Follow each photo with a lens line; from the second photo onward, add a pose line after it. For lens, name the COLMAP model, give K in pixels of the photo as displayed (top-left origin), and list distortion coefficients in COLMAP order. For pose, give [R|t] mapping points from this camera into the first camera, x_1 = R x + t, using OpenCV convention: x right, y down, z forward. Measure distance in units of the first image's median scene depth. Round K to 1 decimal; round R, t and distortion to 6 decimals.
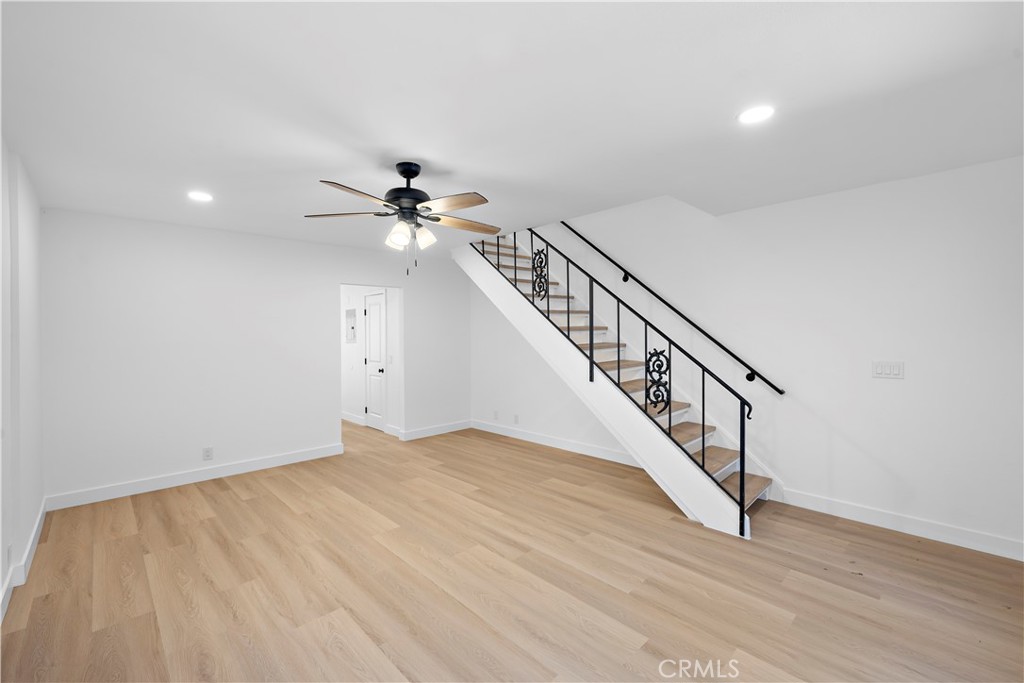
lens RADIAL K [[432.4, 0, 512.5], [0, 432.4, 335.6], [0, 0, 1]] dist [-0.002020, -0.000292]
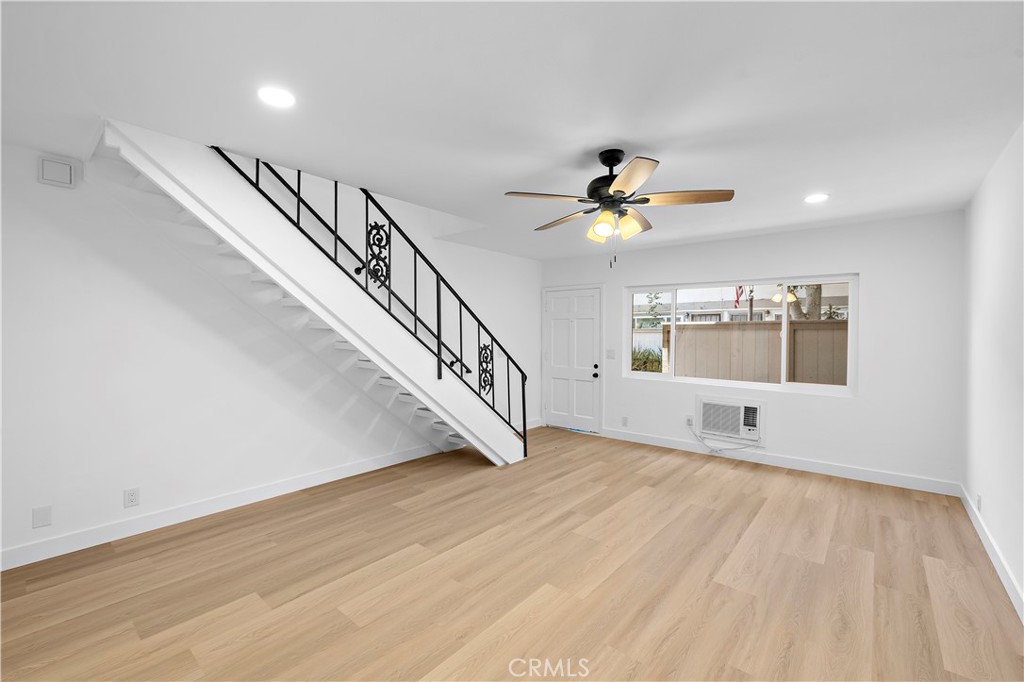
lens RADIAL K [[432.4, 0, 512.5], [0, 432.4, 335.1], [0, 0, 1]] dist [-0.002020, -0.000292]
pose [[-0.099181, -0.000216, 0.995069, -1.000184], [0.001522, 0.999999, 0.000369, 0.005095], [-0.995068, 0.001551, -0.099181, 1.125092]]
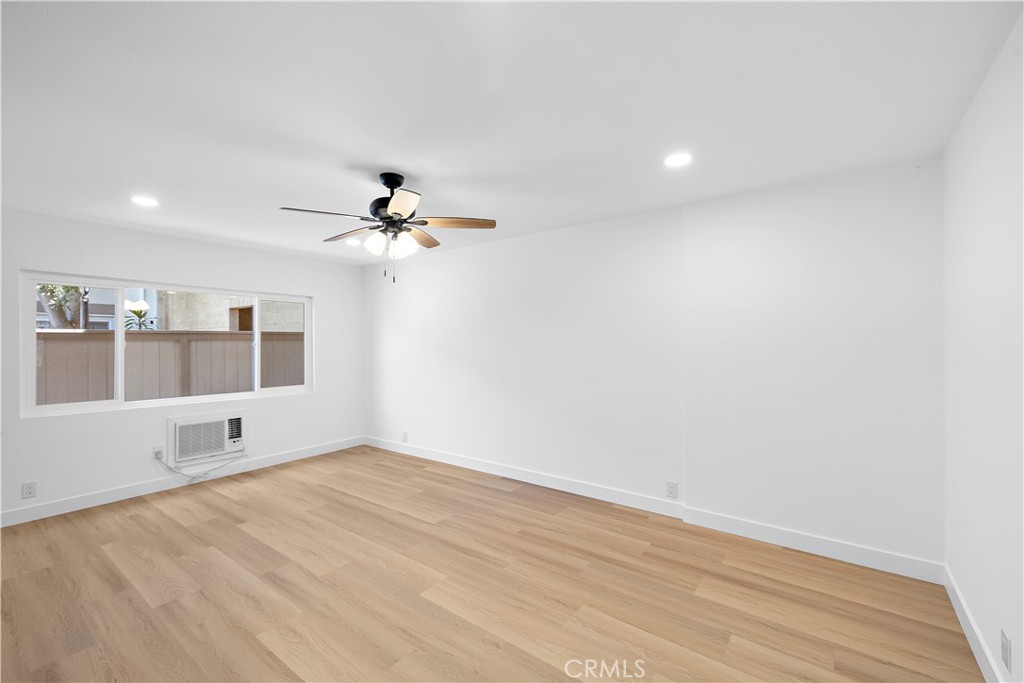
lens RADIAL K [[428.0, 0, 511.5], [0, 428.0, 337.3], [0, 0, 1]] dist [-0.000321, -0.000306]
pose [[-0.987027, 0.009800, -0.160255, -0.300493], [0.010863, 0.999924, -0.005755, -0.003079], [0.160186, -0.007421, -0.987059, 1.754369]]
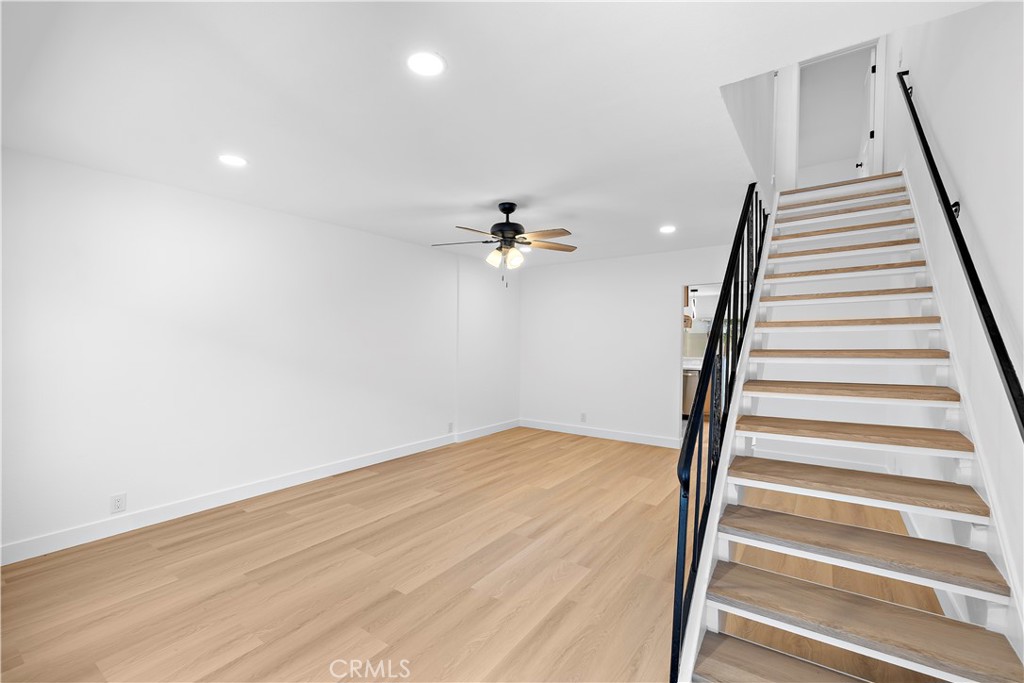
lens RADIAL K [[441.8, 0, 512.0], [0, 441.8, 341.5], [0, 0, 1]] dist [-0.000869, -0.000092]
pose [[0.184706, 0.012847, -0.982710, 0.944070], [-0.011420, 0.999875, 0.010925, 0.008523], [0.982728, 0.009204, 0.184829, 0.658163]]
